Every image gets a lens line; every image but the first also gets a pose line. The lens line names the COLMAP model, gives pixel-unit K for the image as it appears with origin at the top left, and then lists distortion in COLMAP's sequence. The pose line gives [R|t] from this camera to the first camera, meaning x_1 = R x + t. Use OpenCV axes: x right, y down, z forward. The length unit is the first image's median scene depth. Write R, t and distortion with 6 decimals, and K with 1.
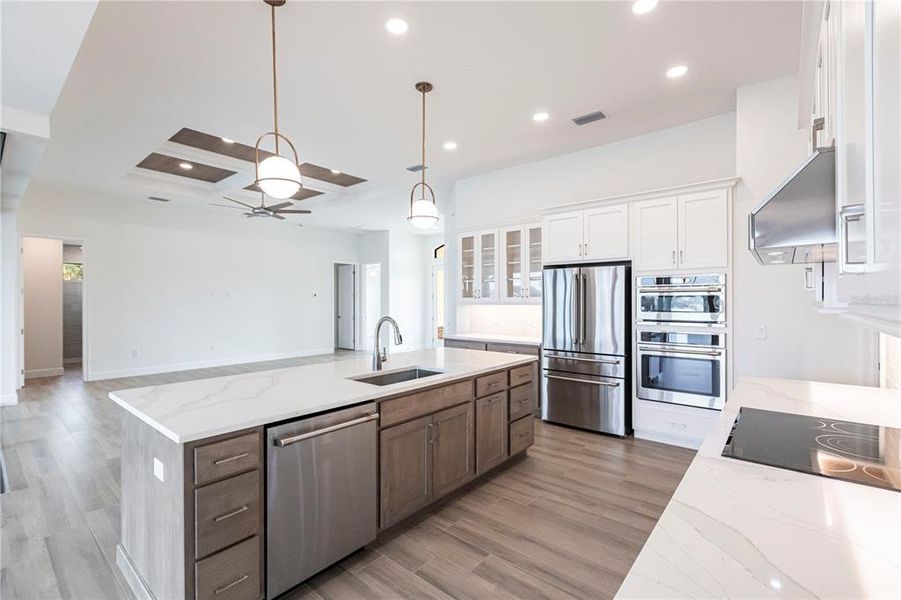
lens RADIAL K [[402.2, 0, 446.5], [0, 402.2, 300.9], [0, 0, 1]] dist [-0.001749, -0.000683]
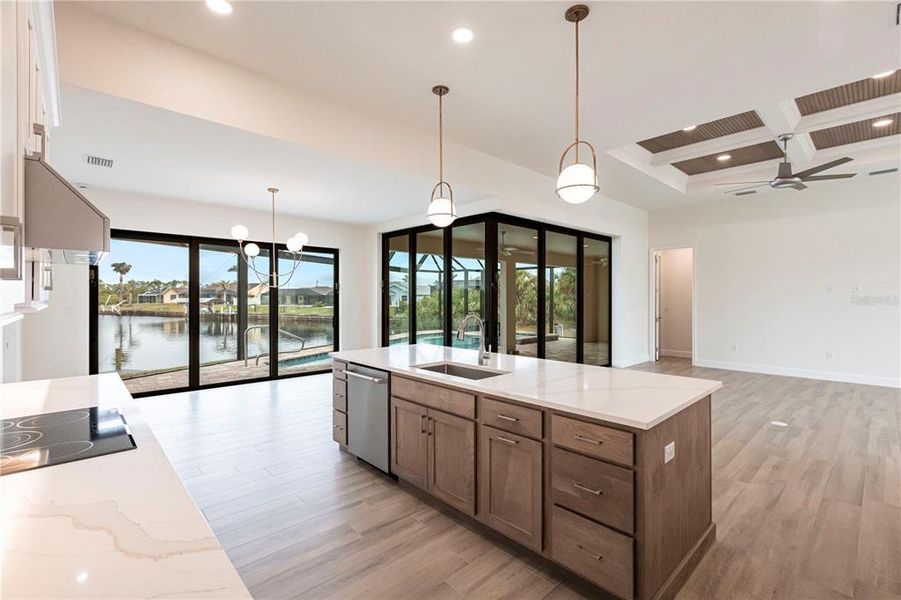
lens RADIAL K [[402.2, 0, 446.5], [0, 402.2, 300.9], [0, 0, 1]] dist [-0.001749, -0.000683]
pose [[-0.127422, 0.004505, -0.991838, 0.663875], [0.001866, 0.999989, 0.004302, 0.000841], [0.991847, -0.001303, -0.127429, 0.793740]]
